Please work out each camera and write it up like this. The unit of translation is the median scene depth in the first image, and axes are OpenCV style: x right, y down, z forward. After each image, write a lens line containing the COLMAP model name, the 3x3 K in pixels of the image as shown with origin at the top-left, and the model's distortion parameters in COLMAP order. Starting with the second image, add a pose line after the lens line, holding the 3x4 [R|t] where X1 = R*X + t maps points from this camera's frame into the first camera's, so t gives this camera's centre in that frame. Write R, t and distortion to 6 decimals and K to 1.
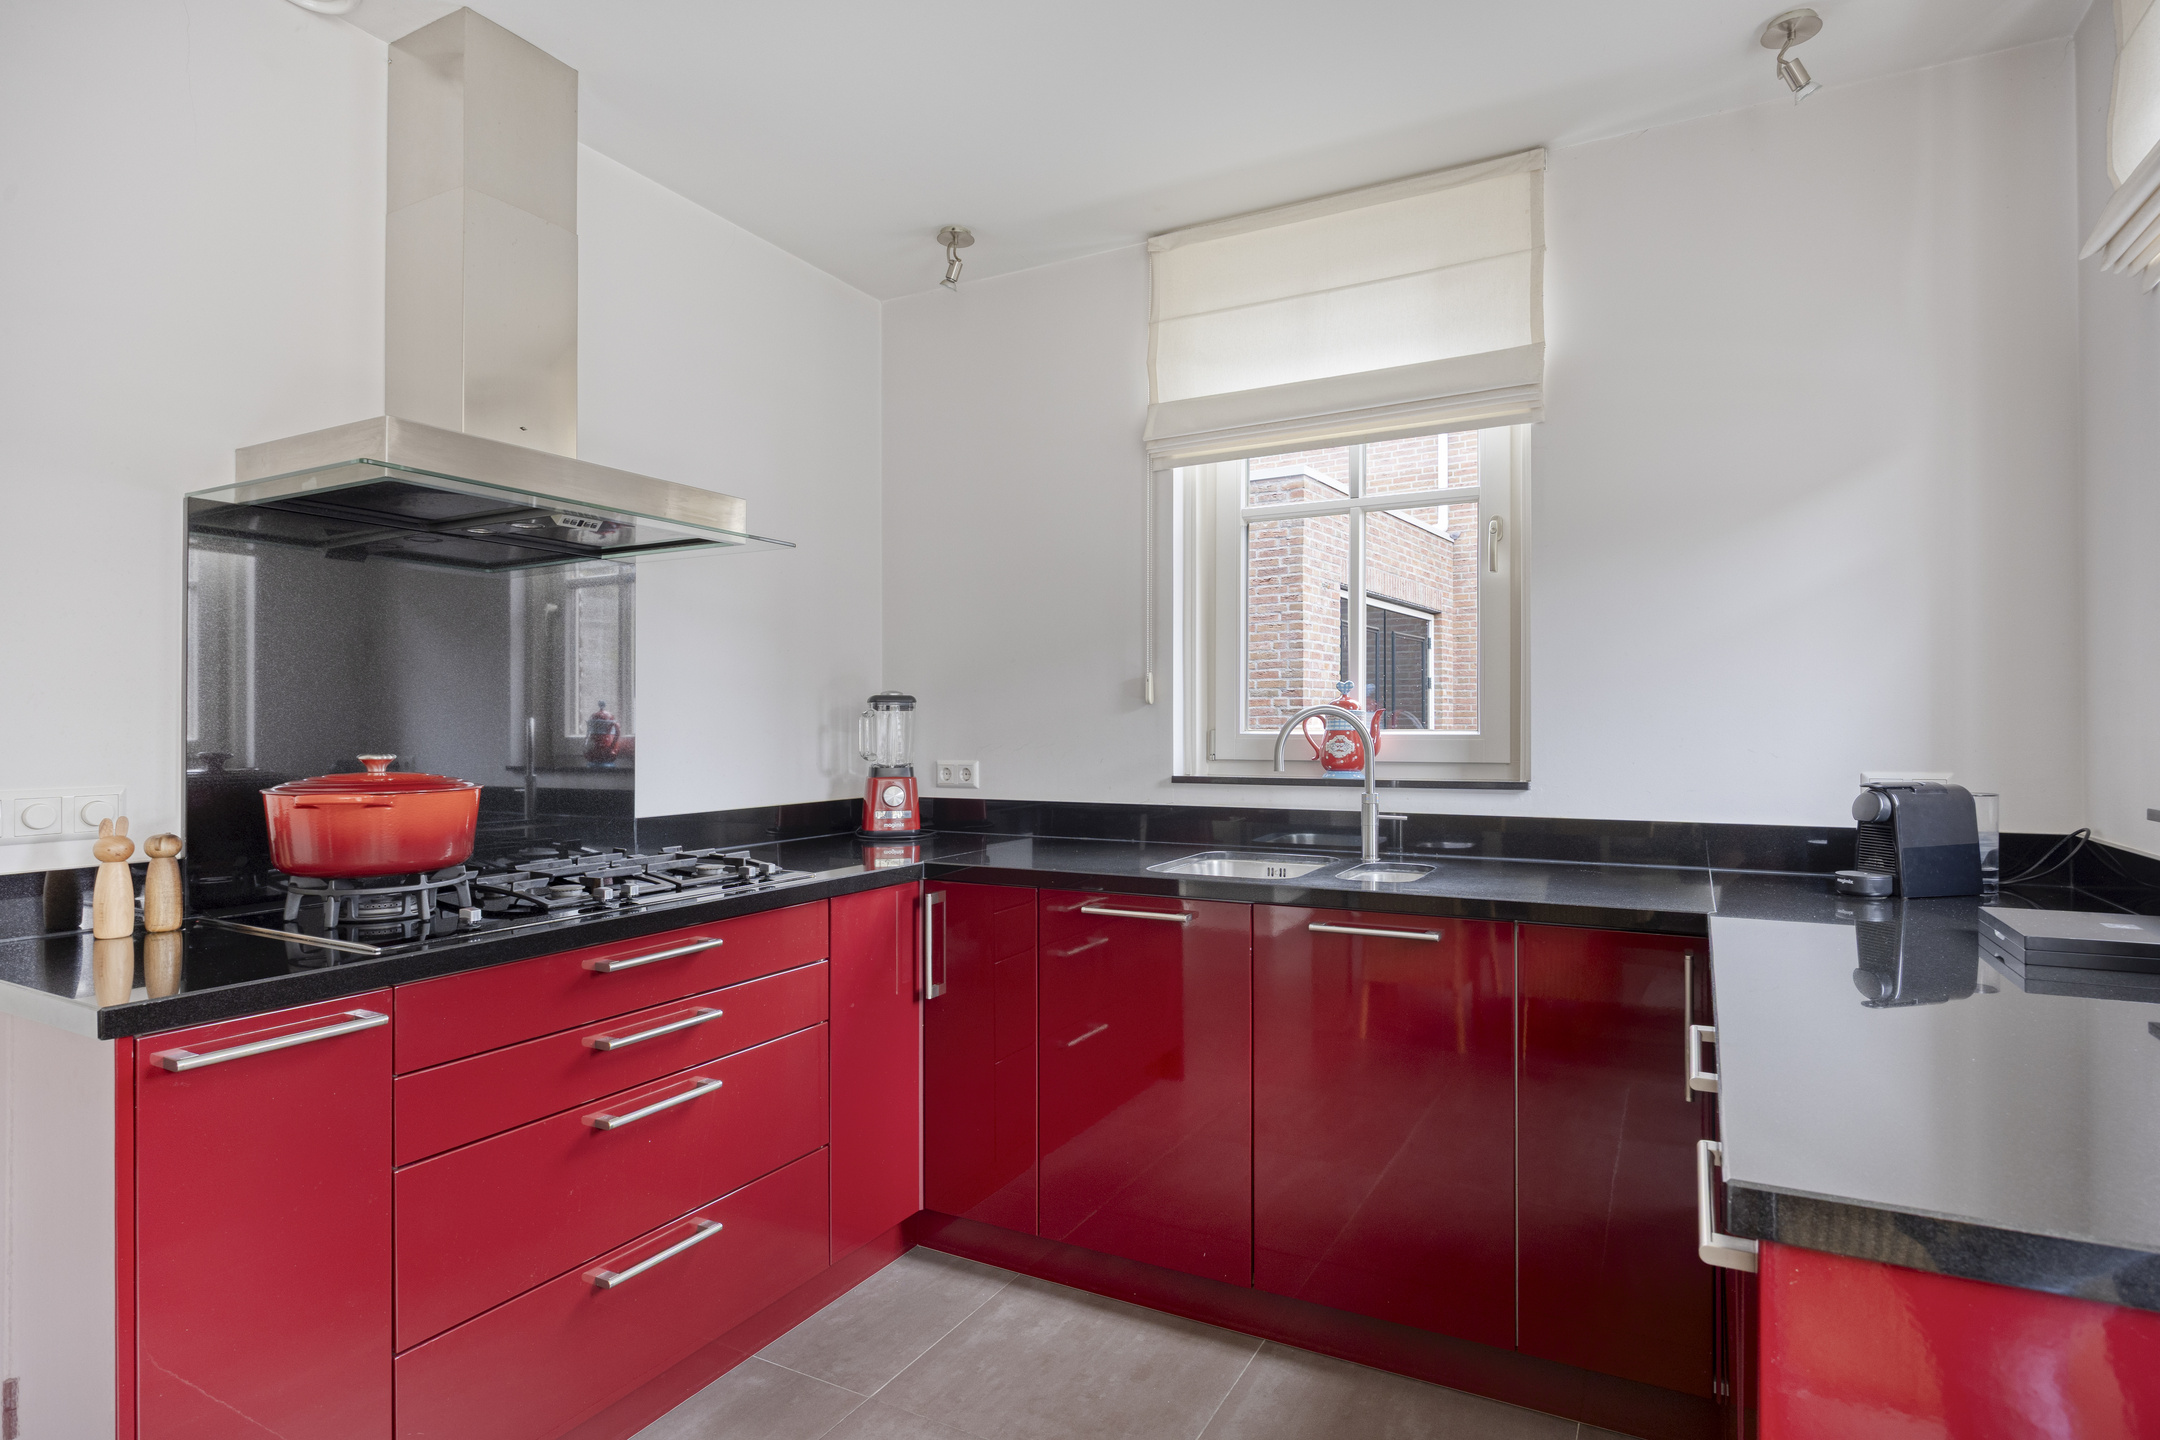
lens RADIAL K [[1121.8, 0, 1080.0], [0, 1121.8, 720.0], [0, 0, 1]] dist [-0.001526, -0.000879]
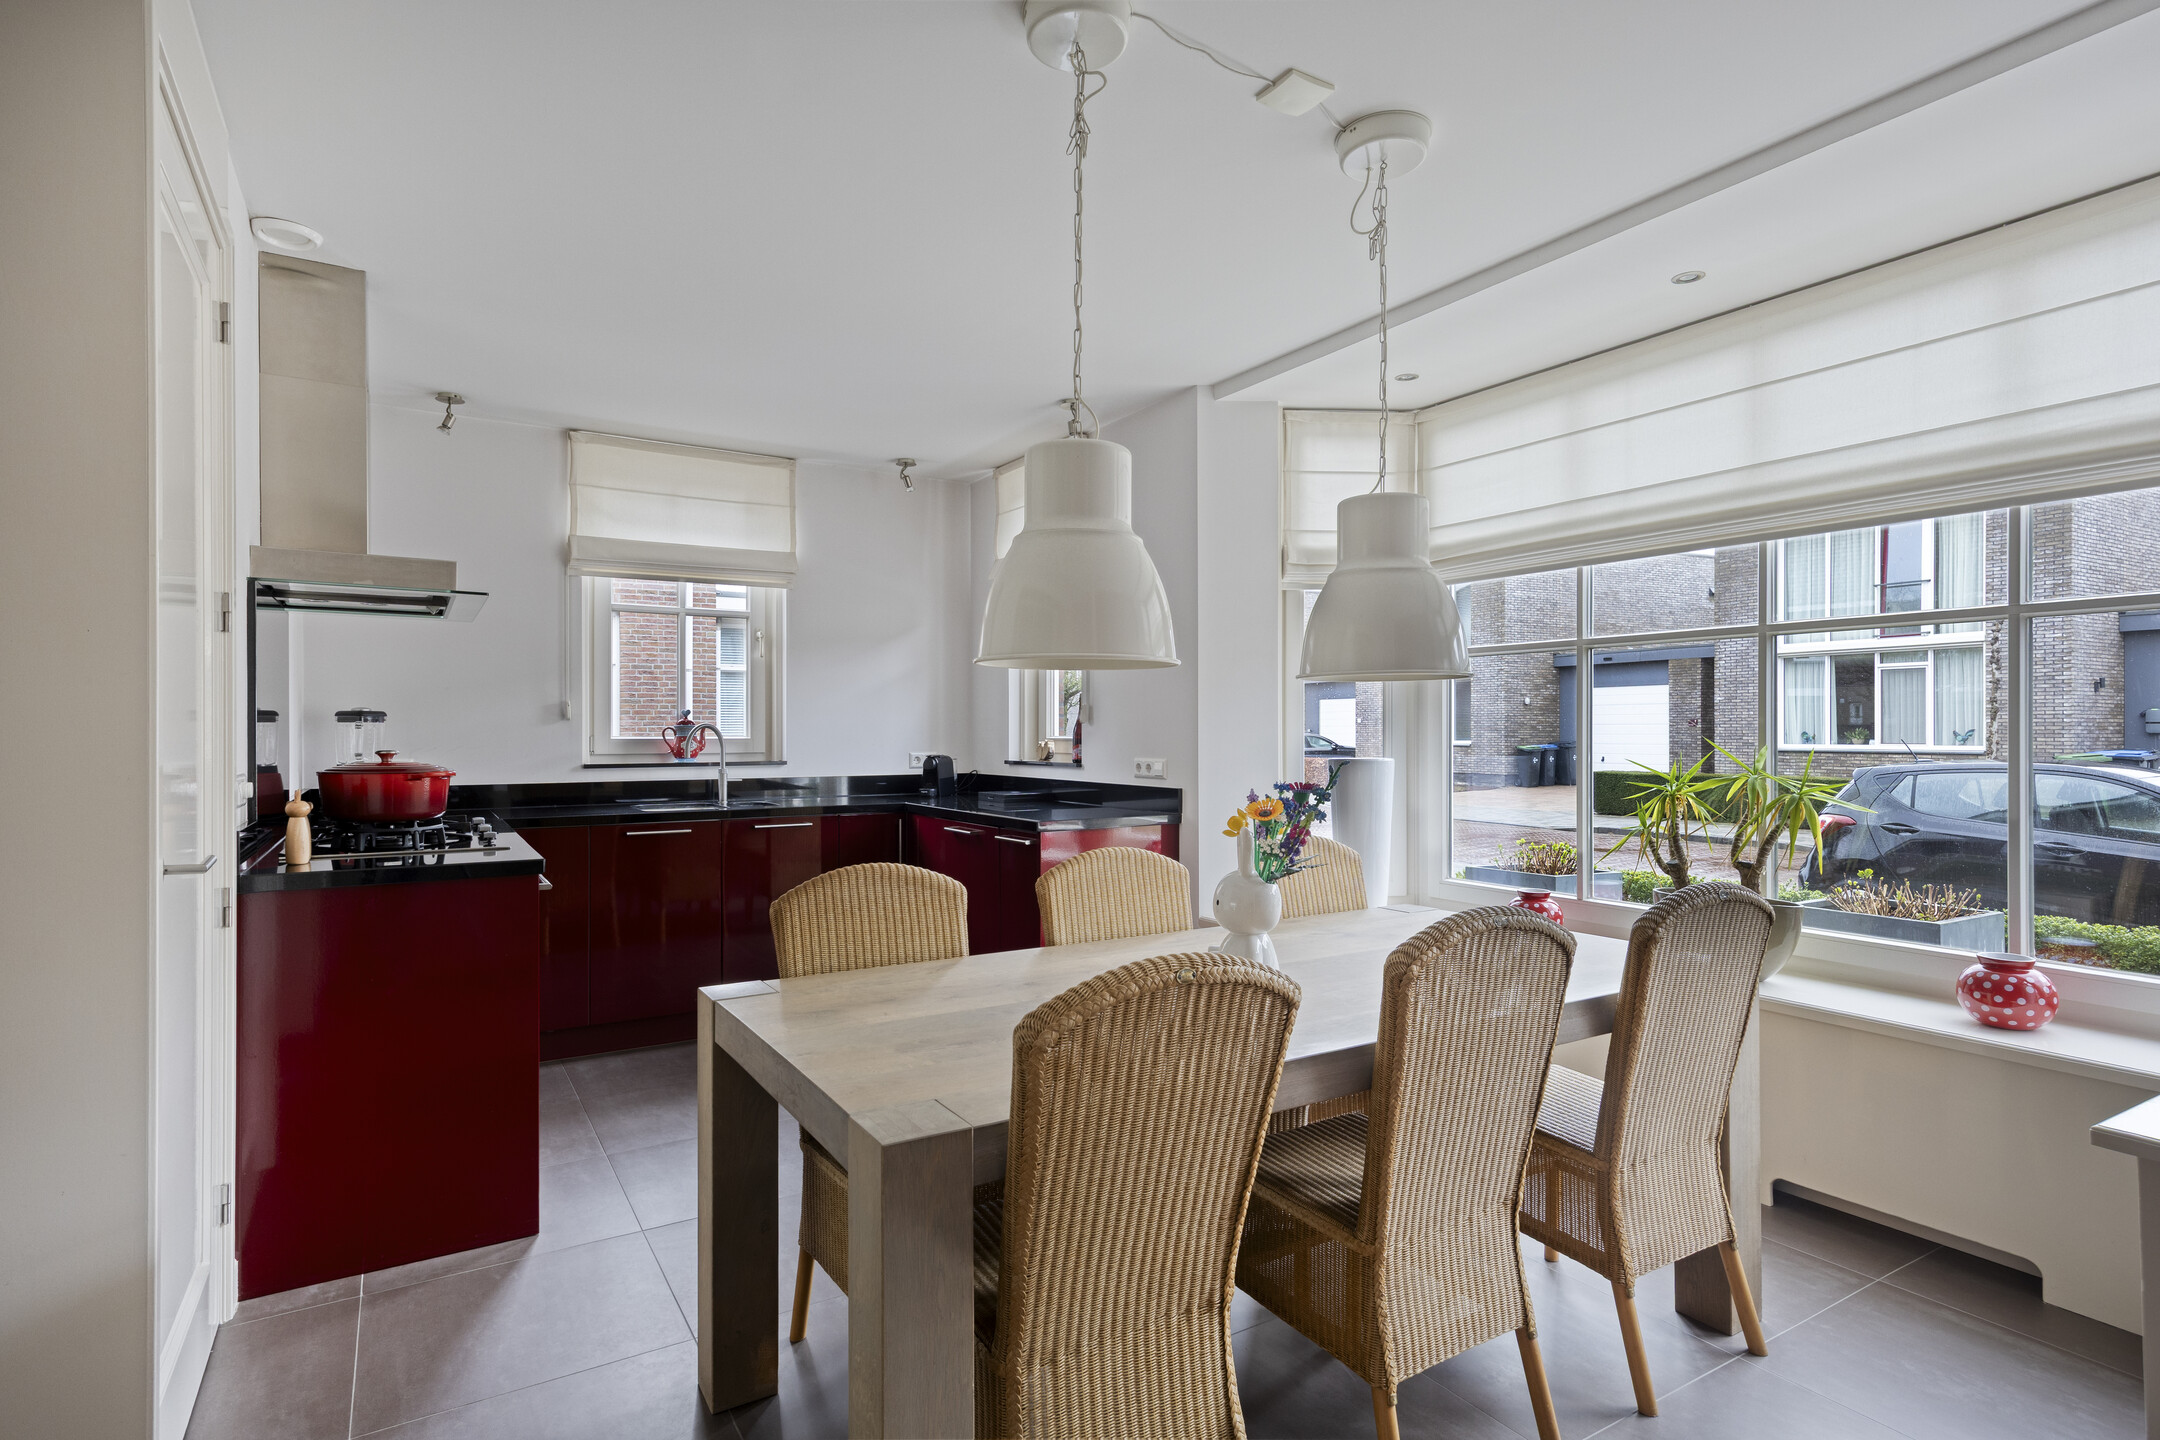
lens RADIAL K [[1121.8, 0, 1080.0], [0, 1121.8, 720.0], [0, 0, 1]] dist [-0.001526, -0.000879]
pose [[0.503672, 0.009366, 0.863844, -1.045694], [-0.007862, 0.999950, -0.006258, -0.010835], [-0.863859, -0.003640, 0.503720, -0.485769]]
